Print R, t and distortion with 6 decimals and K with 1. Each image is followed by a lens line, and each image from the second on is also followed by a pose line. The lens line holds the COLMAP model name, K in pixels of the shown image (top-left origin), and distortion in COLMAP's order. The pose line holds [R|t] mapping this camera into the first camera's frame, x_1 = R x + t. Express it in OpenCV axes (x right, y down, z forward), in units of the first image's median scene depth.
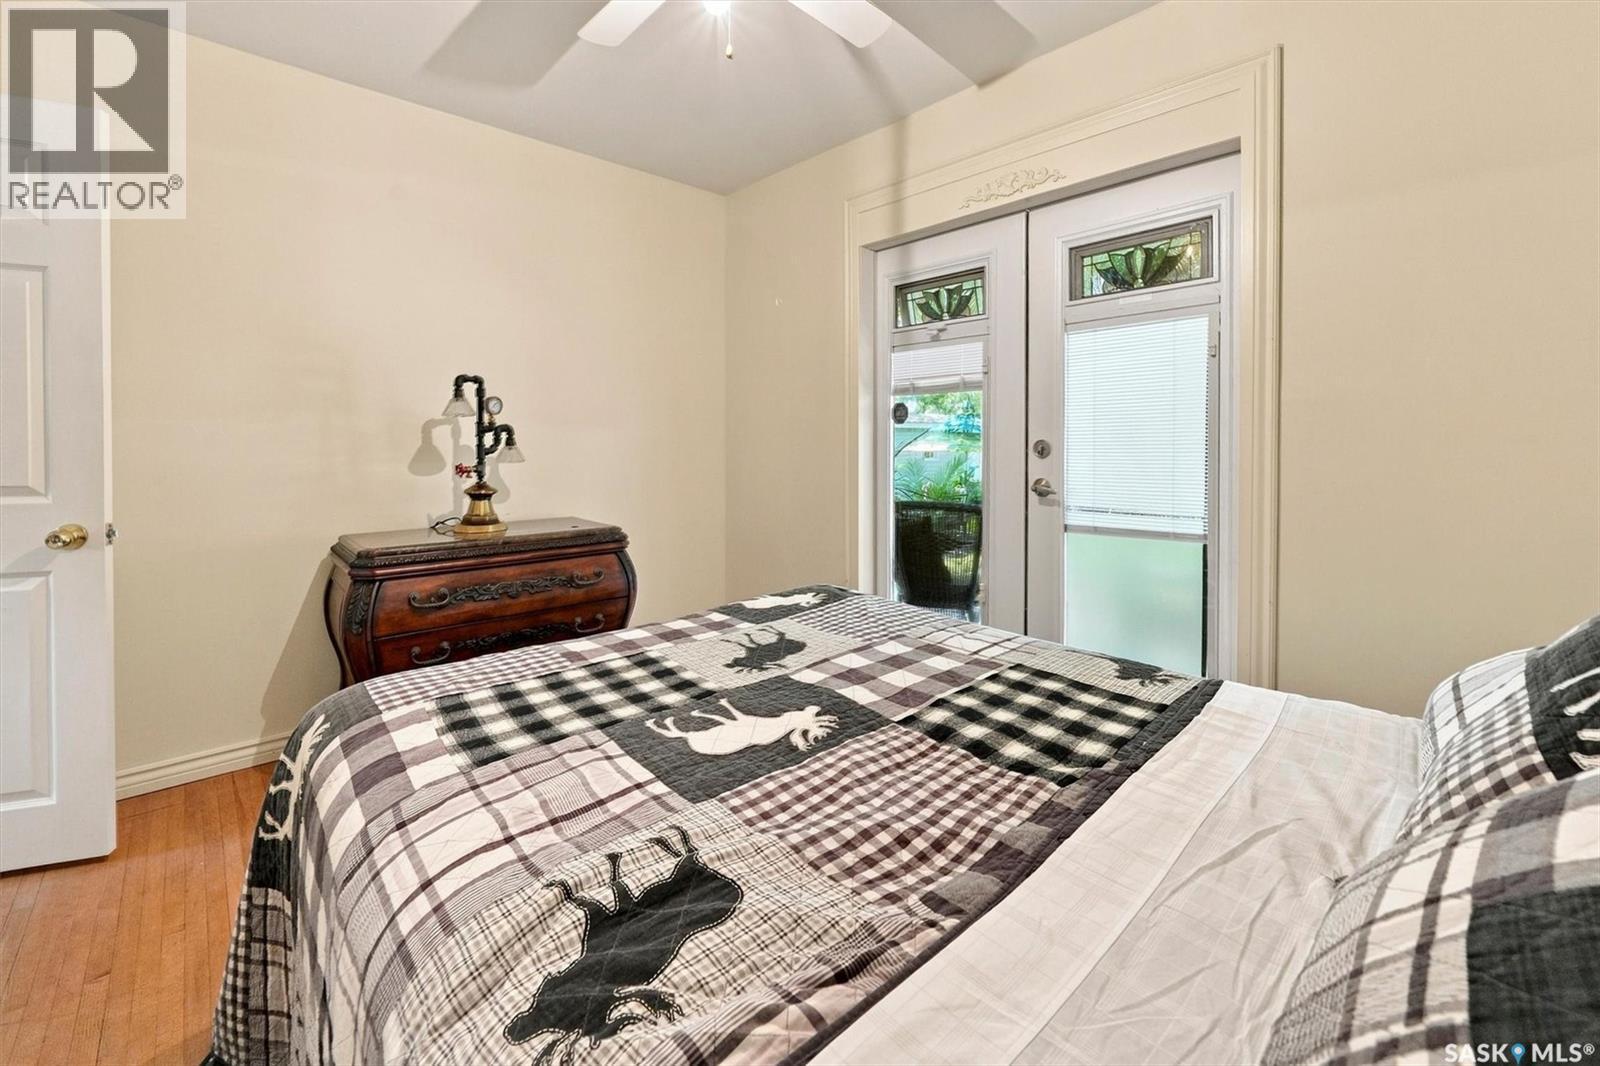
lens RADIAL K [[655.1, 0, 806.7], [0, 655.1, 484.2], [0, 0, 1]] dist [-0.008235, -0.000026]
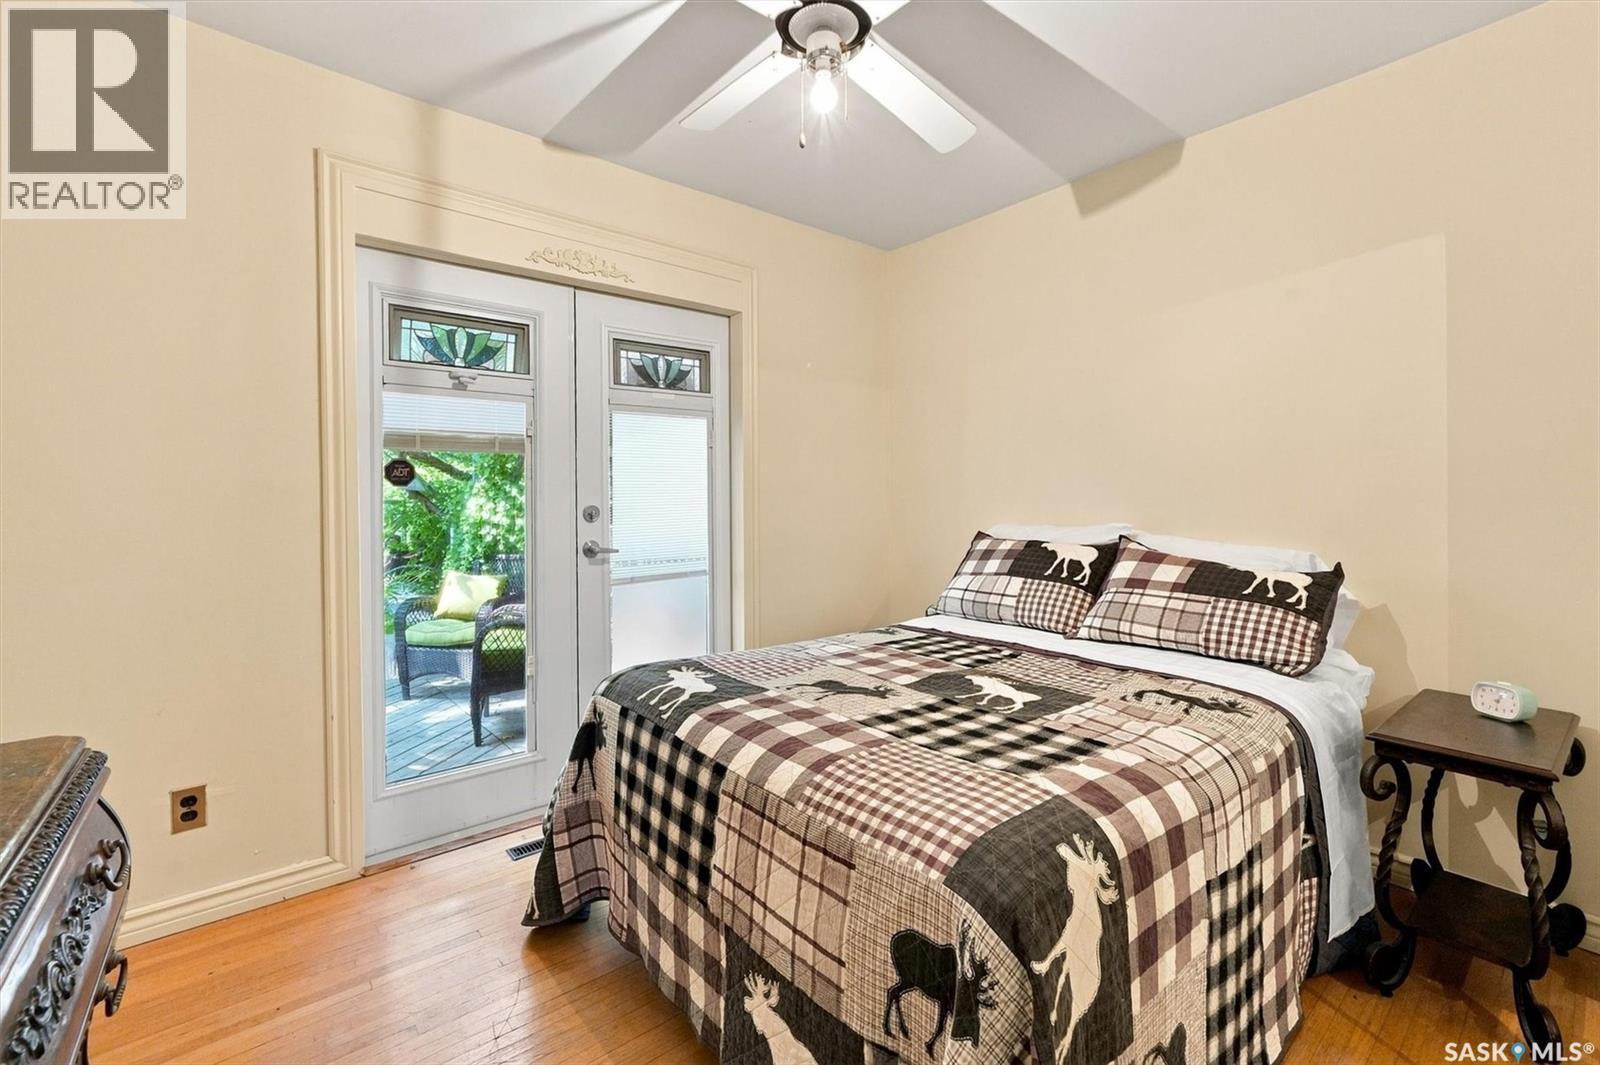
lens RADIAL K [[687.9, 0, 807.2], [0, 687.9, 530.2], [0, 0, 1]] dist [-0.000228, 0.000315]
pose [[0.048261, -0.044993, 0.997821, -0.791920], [0.073575, 0.996431, 0.041372, -0.050266], [-0.996121, 0.071418, 0.051399, 0.616979]]
